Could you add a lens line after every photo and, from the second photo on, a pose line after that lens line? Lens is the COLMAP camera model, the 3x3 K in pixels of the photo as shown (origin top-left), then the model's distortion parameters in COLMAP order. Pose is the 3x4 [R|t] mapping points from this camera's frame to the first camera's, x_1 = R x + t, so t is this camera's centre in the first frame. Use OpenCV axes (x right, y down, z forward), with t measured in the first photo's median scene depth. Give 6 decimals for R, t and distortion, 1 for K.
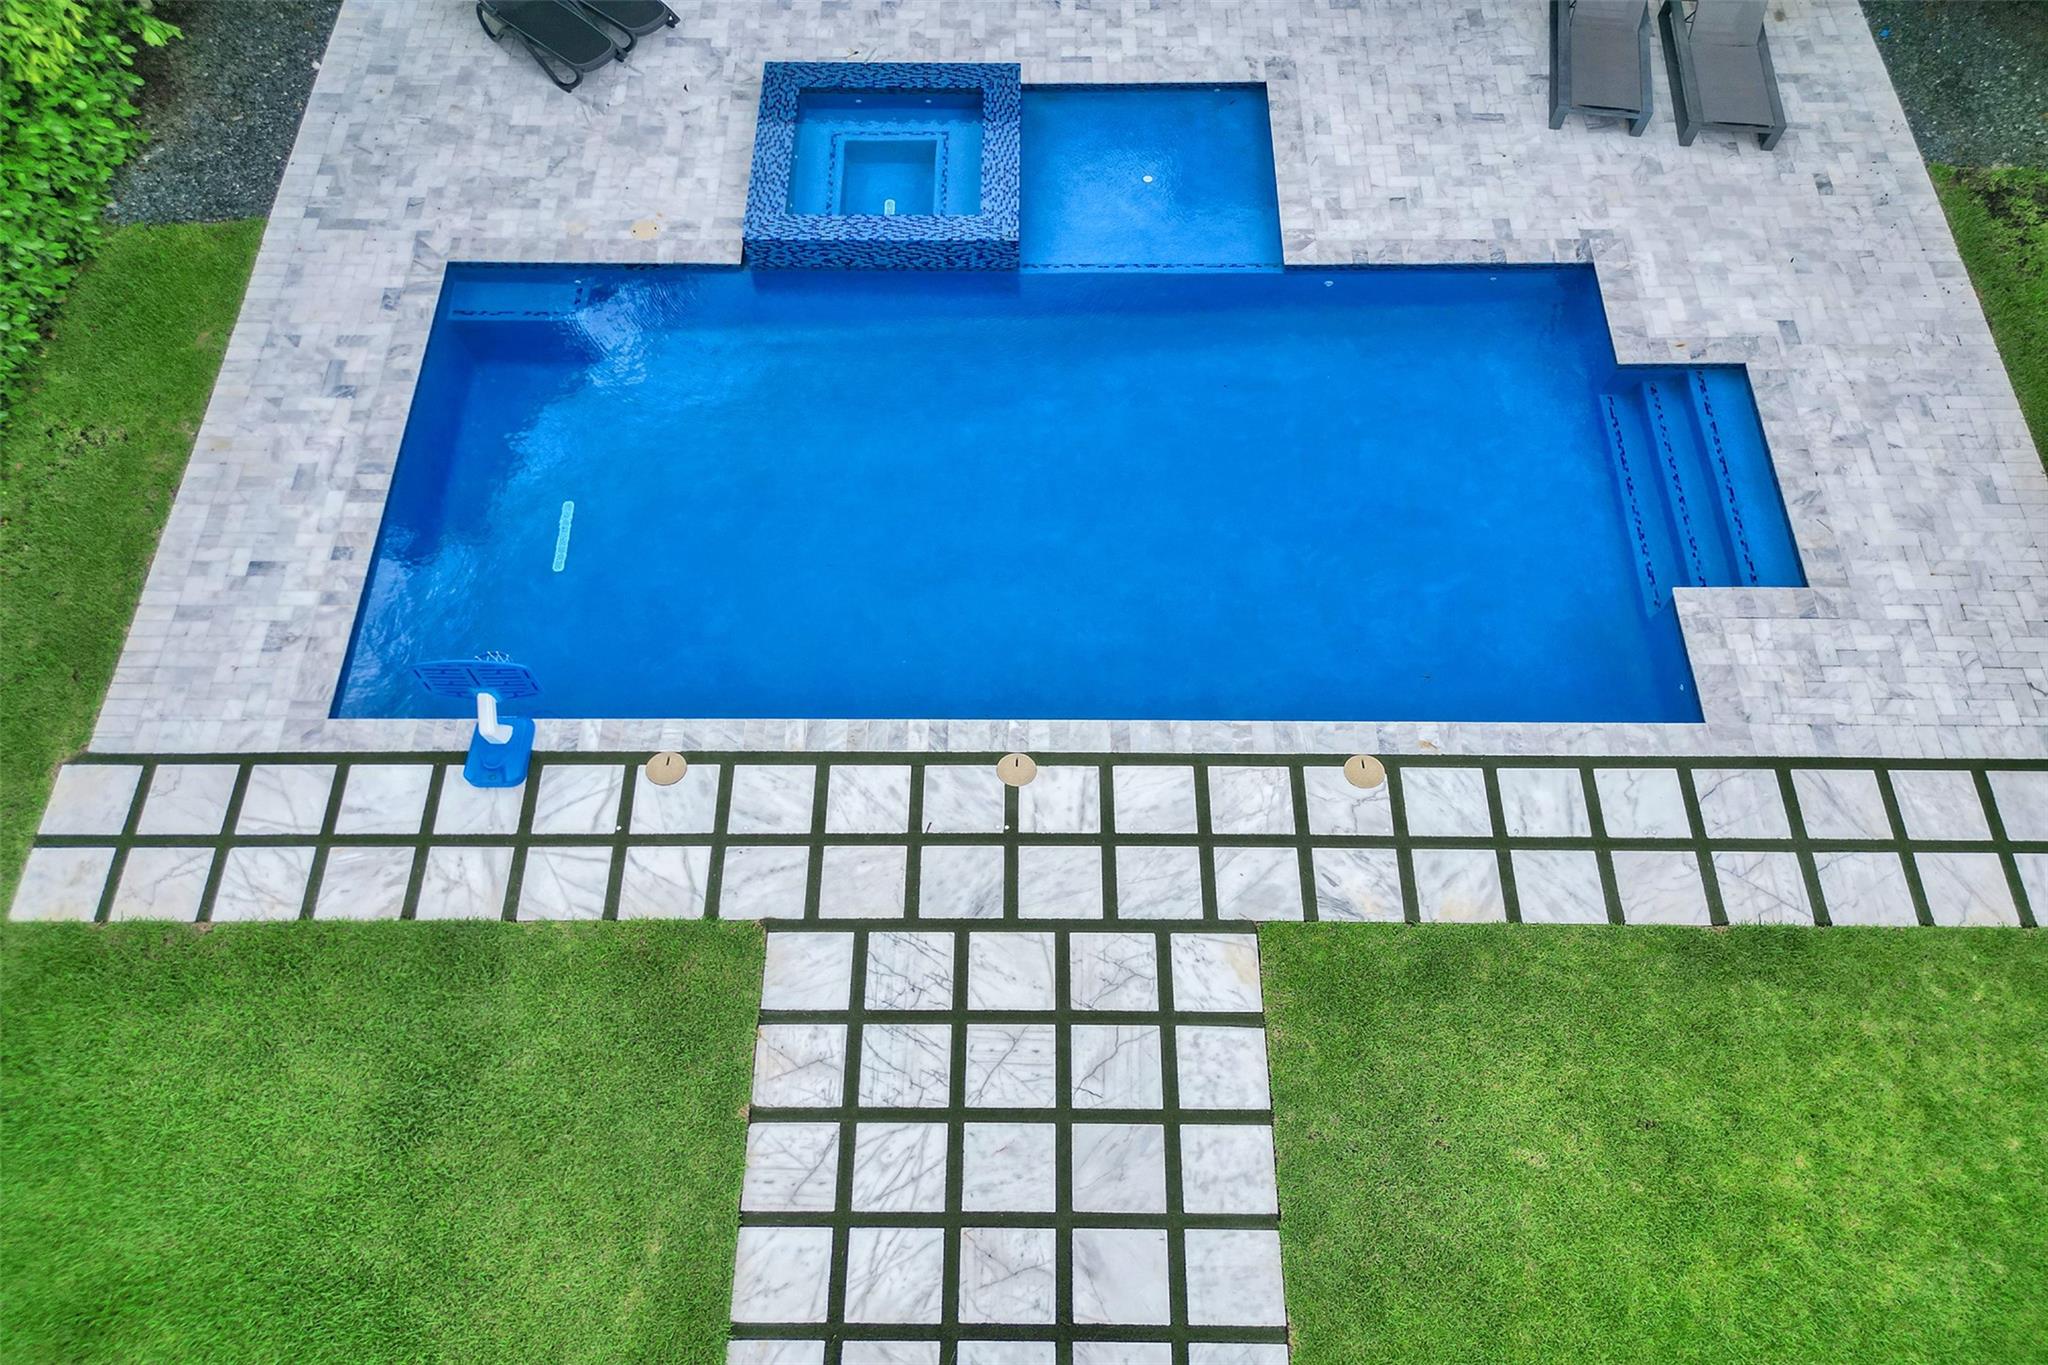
lens RADIAL K [[1319.4, 0, 1023.4], [0, 1319.4, 658.9], [0, 0, 1]] dist [0.067273, -0.063515]
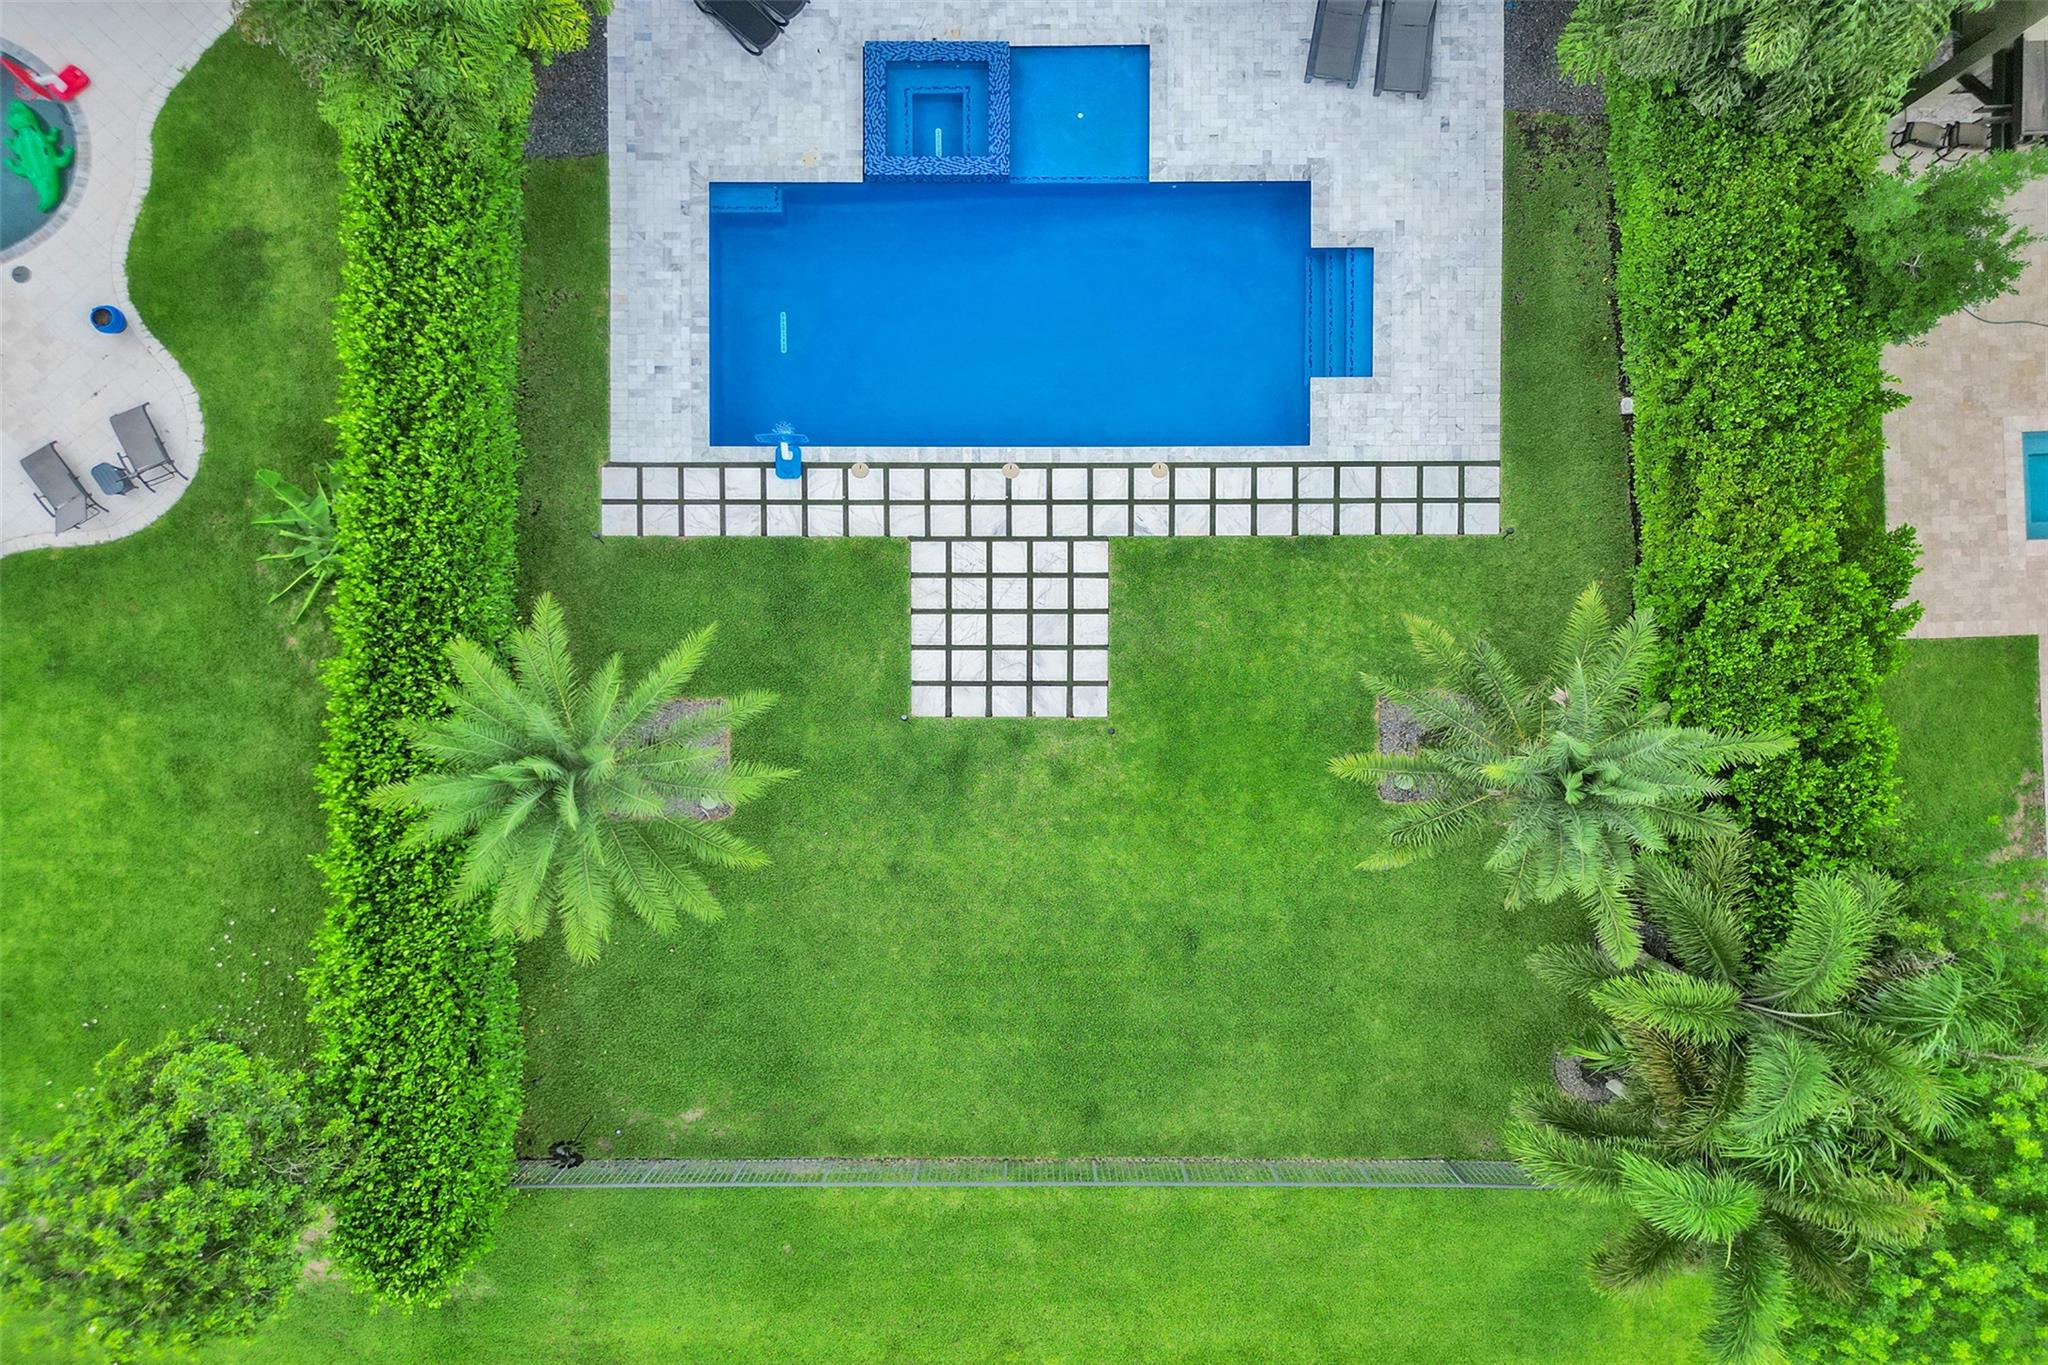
lens RADIAL K [[1273.8, 0, 1024.0], [0, 1273.8, 682.5], [0, 0, 1]] dist [0.074464, -0.057726]
pose [[0.999983, -0.005800, 0.000809, 0.013855], [0.004835, 0.895677, 0.444678, -0.573130], [-0.003304, -0.444667, 0.895690, -1.162673]]
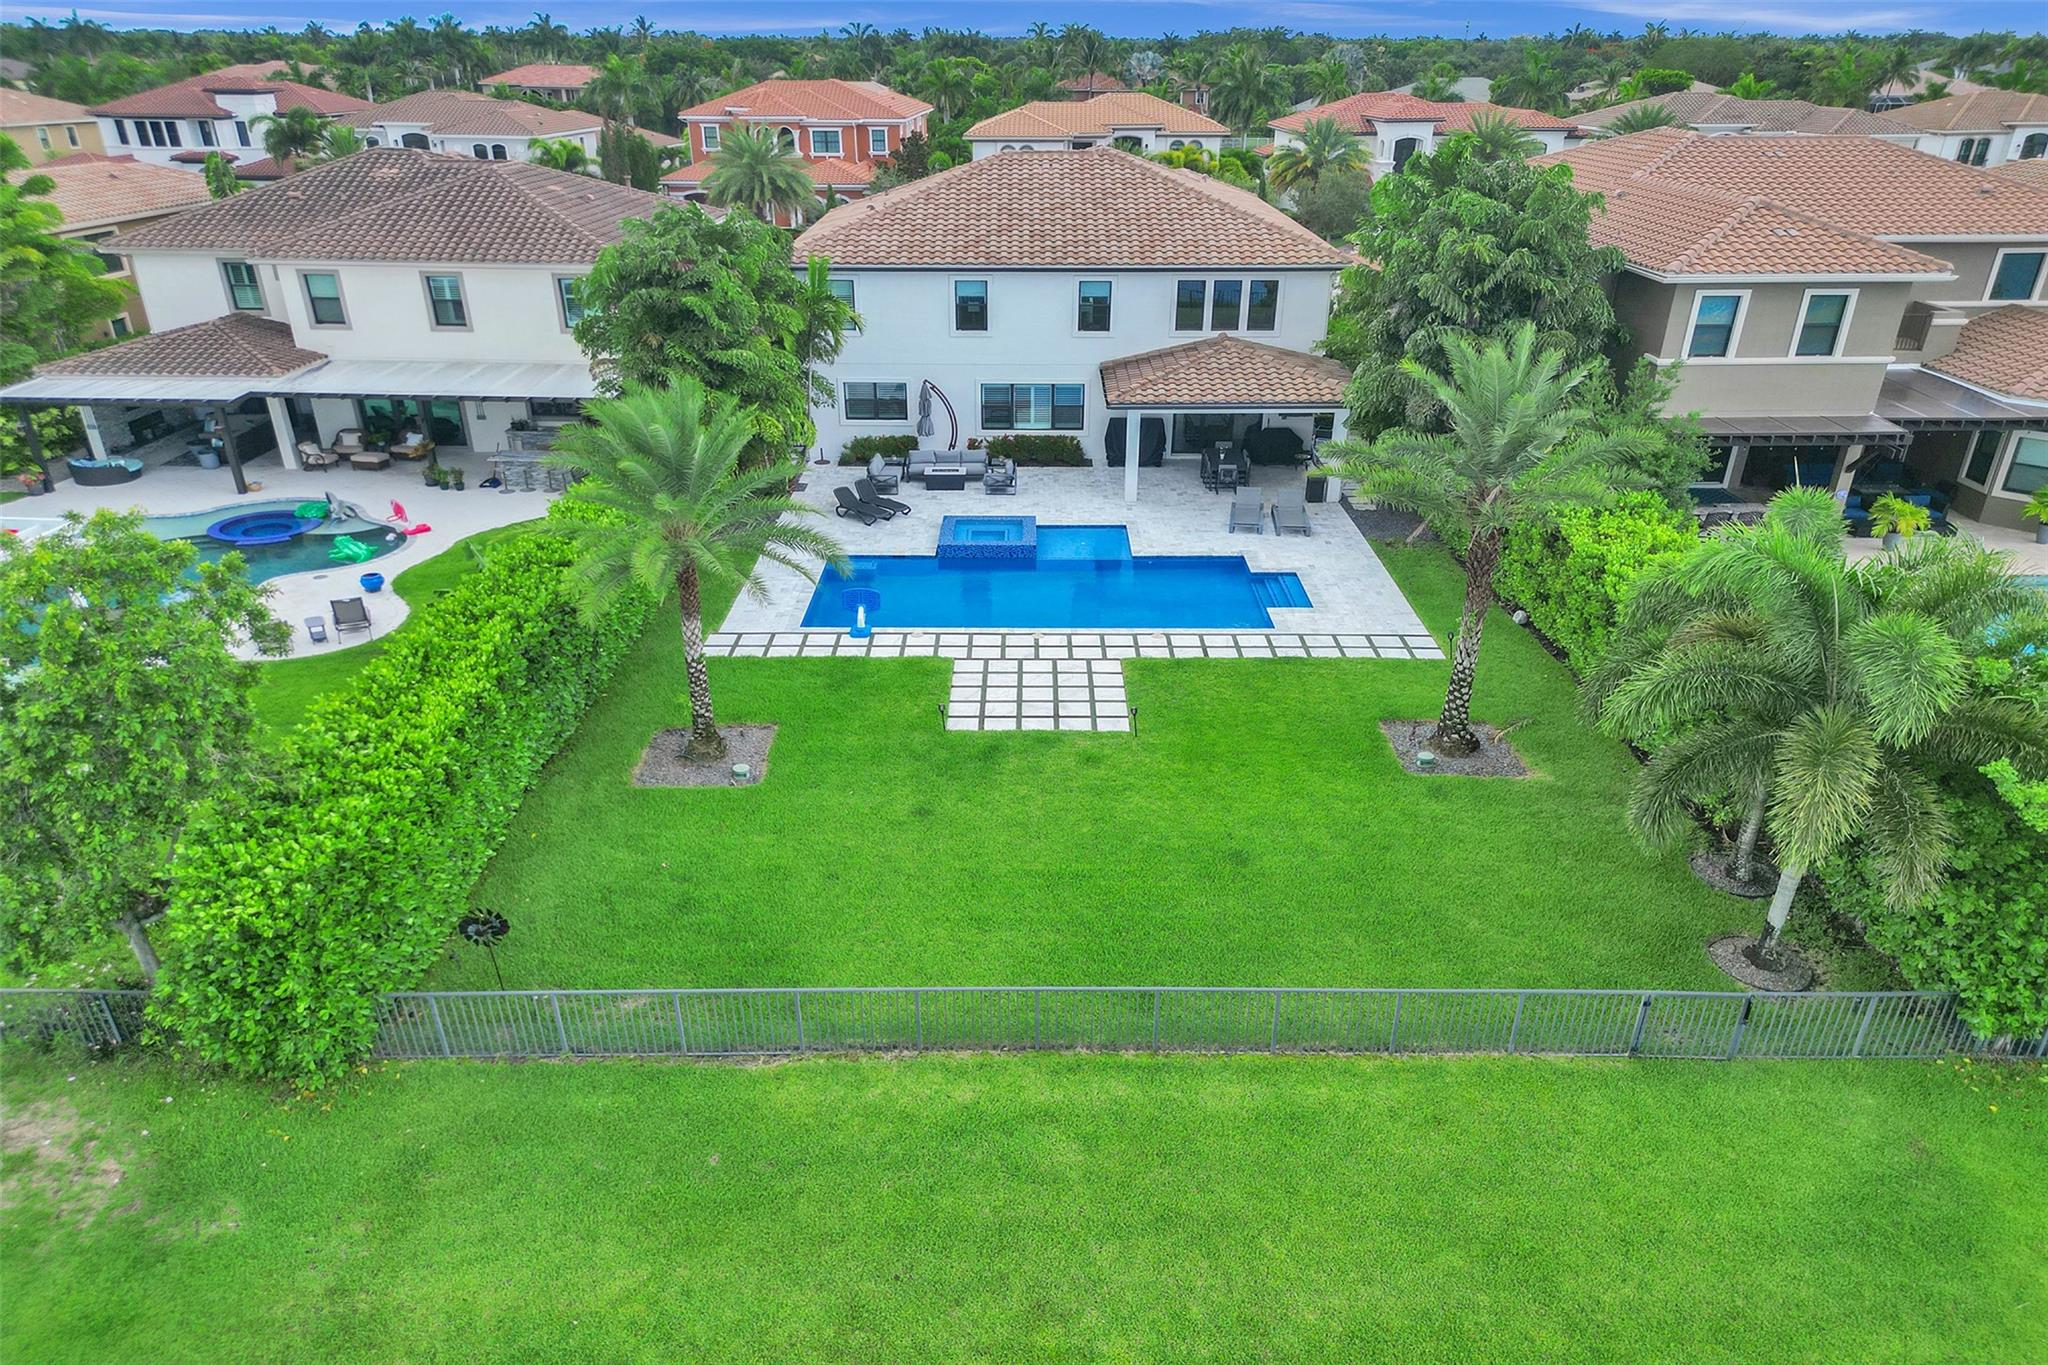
lens RADIAL K [[1273.8, 0, 1024.0], [0, 1273.8, 682.5], [0, 0, 1]] dist [0.074464, -0.057726]
pose [[0.999986, 0.003479, 0.004103, -0.046636], [-0.000261, 0.793158, -0.609016, 1.837484], [-0.005373, 0.609006, 0.793147, -1.133355]]
